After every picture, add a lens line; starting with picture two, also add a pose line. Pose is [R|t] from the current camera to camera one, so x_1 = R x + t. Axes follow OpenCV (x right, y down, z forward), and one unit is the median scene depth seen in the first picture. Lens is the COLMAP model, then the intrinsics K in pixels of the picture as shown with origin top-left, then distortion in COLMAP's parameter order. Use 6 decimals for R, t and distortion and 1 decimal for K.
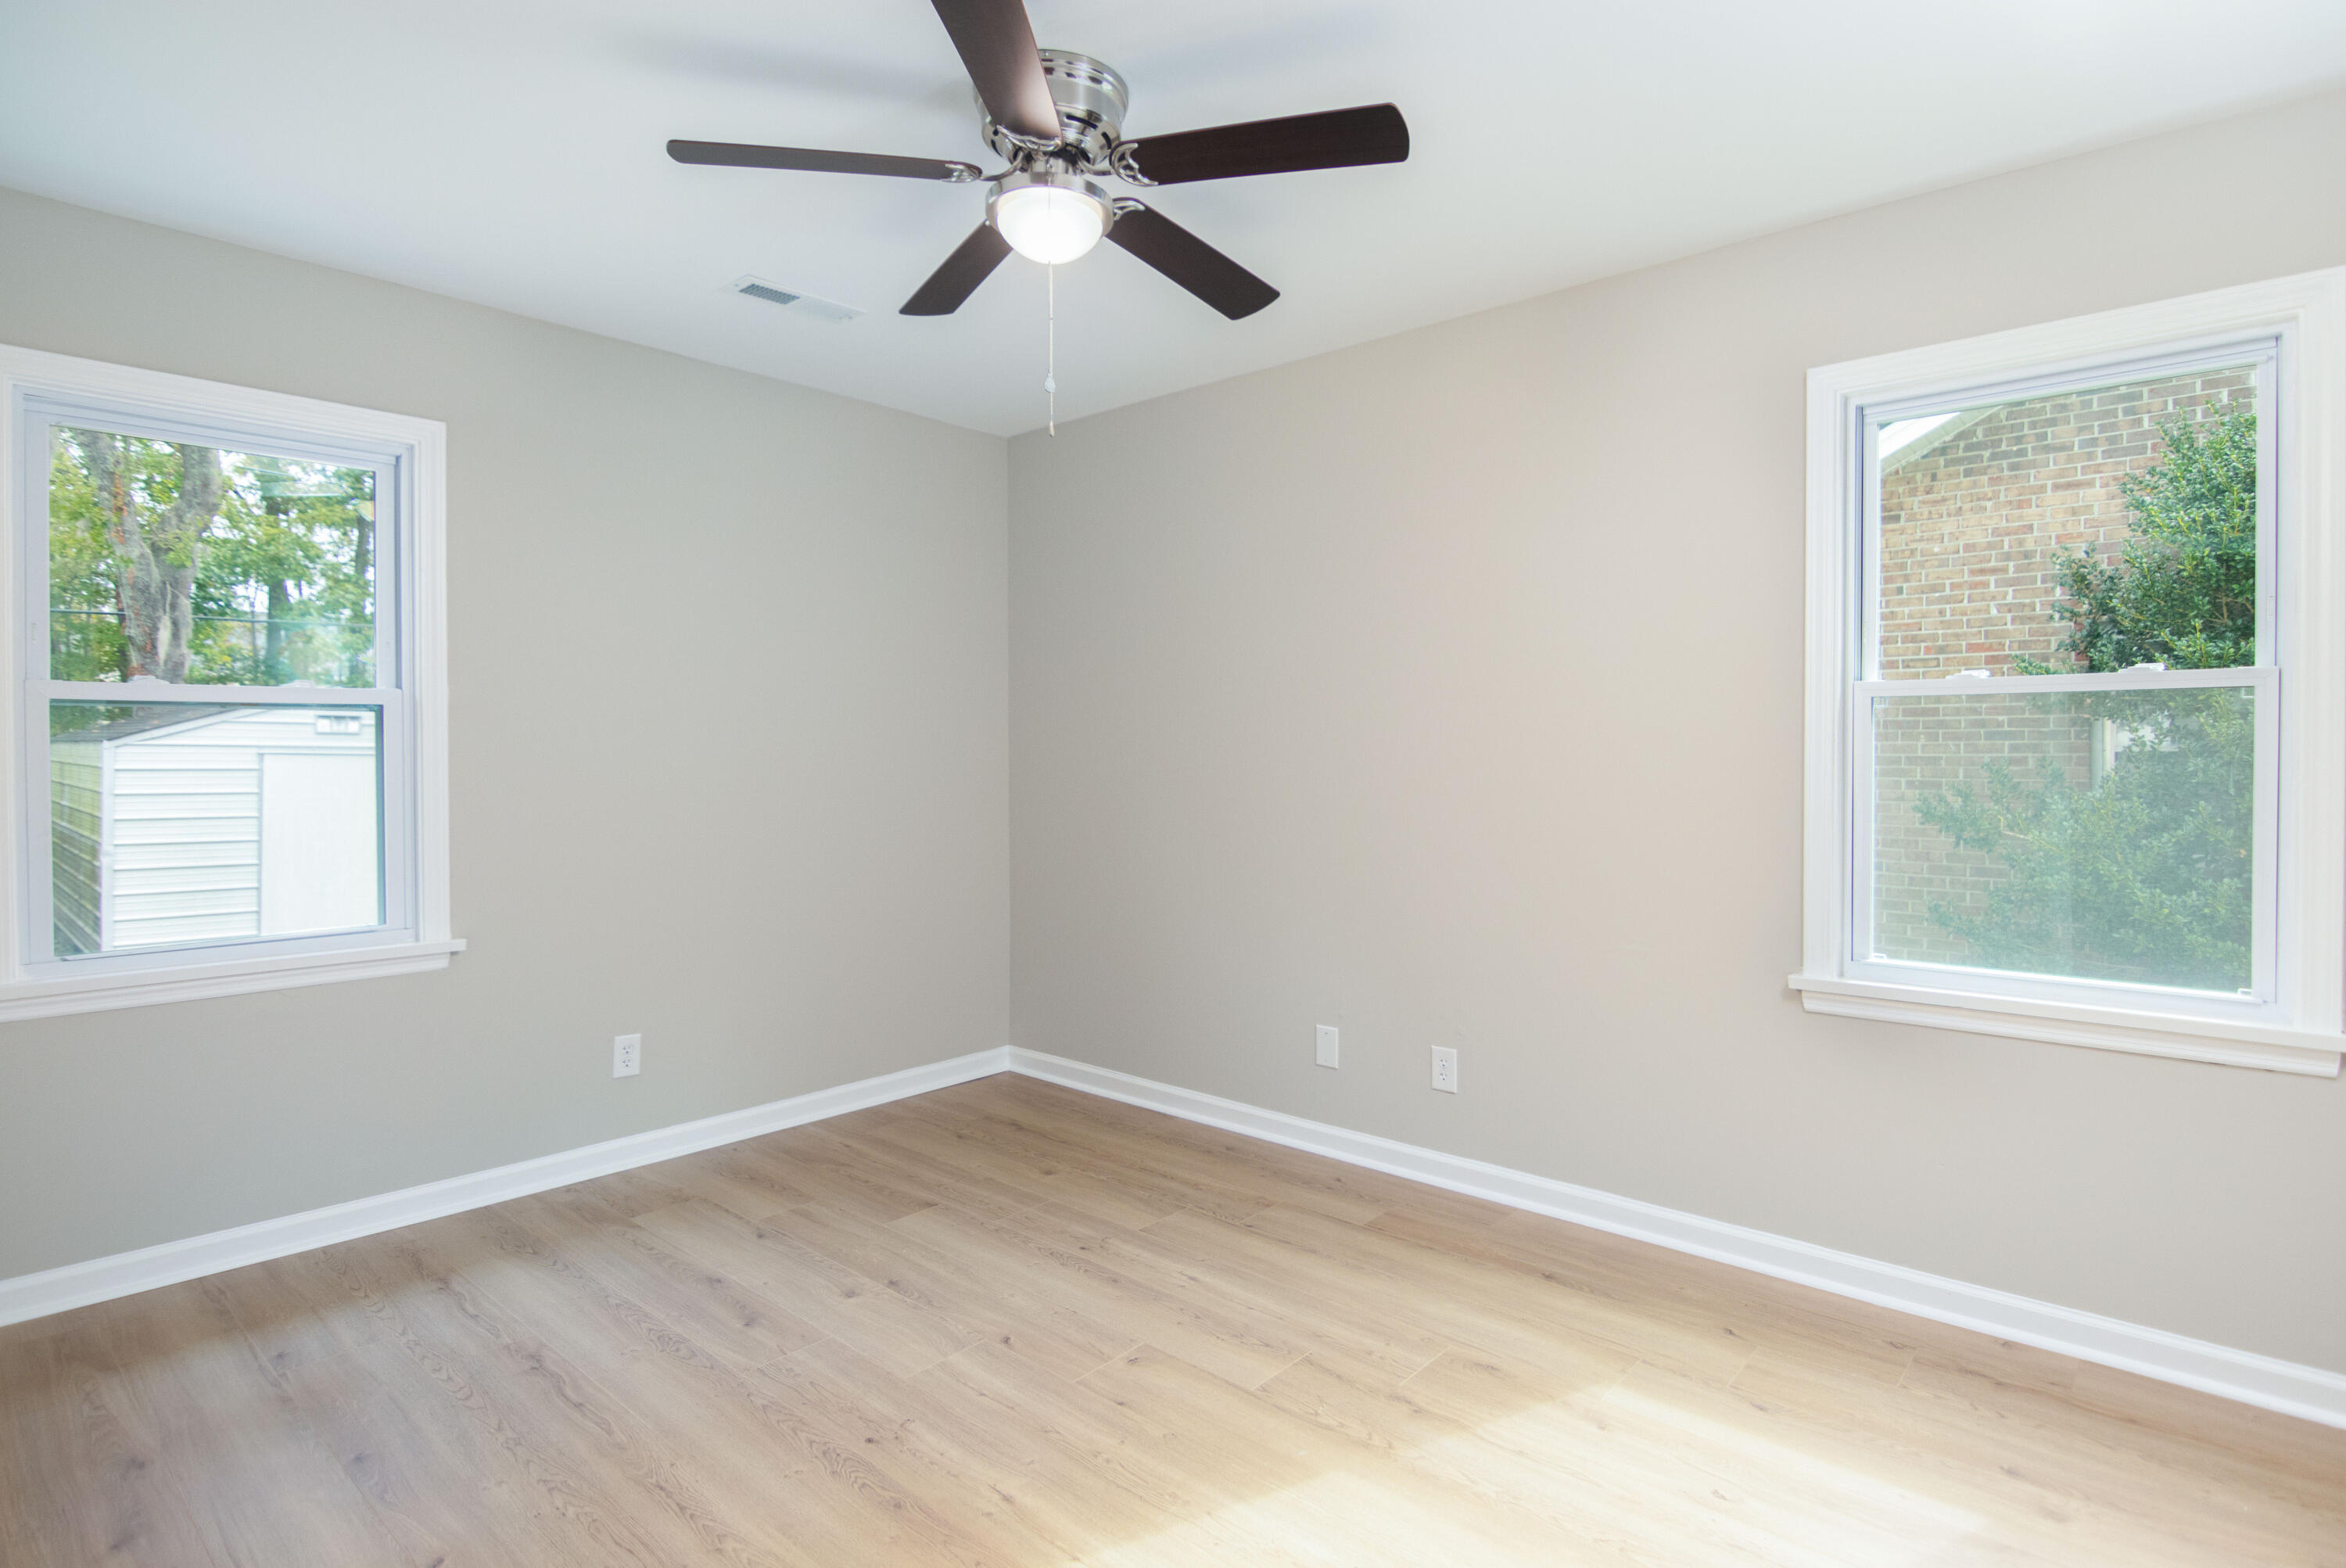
lens RADIAL K [[1200.5, 0, 1184.4], [0, 1200.5, 773.1], [0, 0, 1]] dist [0.009001, -0.012933]
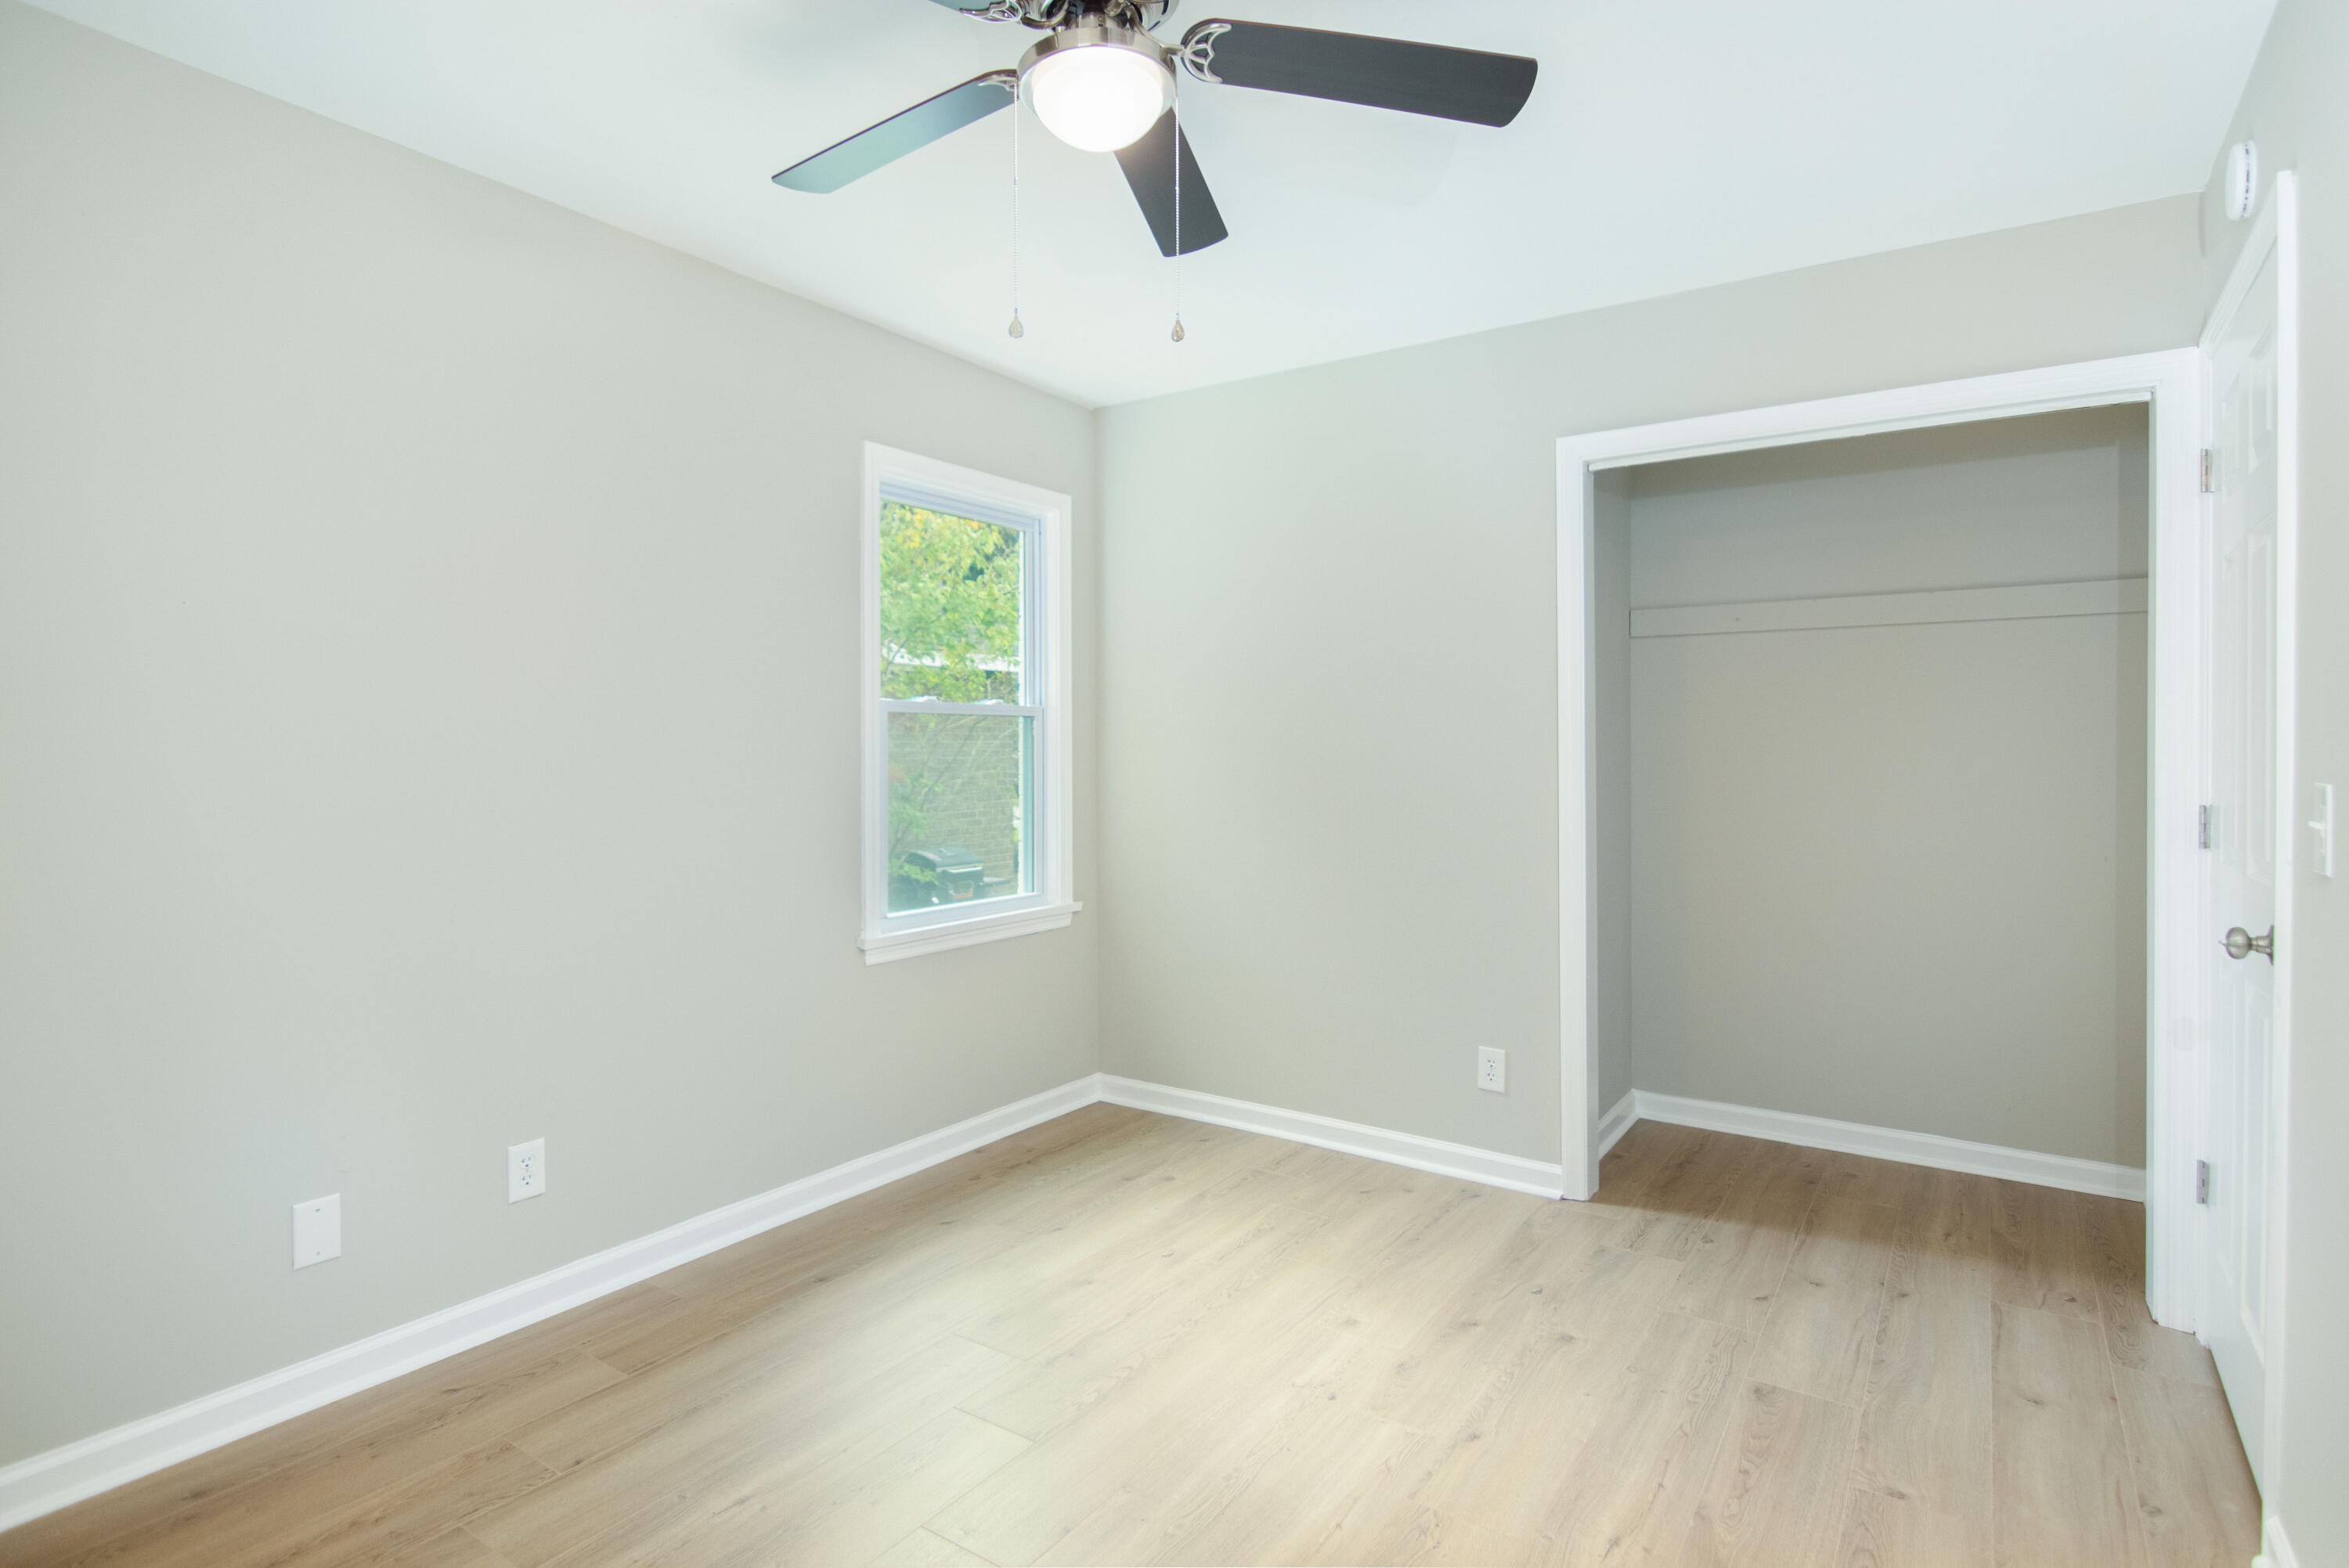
lens RADIAL K [[1201.8, 0, 1183.6], [0, 1201.8, 771.7], [0, 0, 1]] dist [0.009001, -0.012933]
pose [[-0.135436, -0.018492, 0.990613, -0.722585], [0.018240, 0.999610, 0.021154, -0.019558], [-0.990618, 0.020934, -0.135046, 0.828301]]
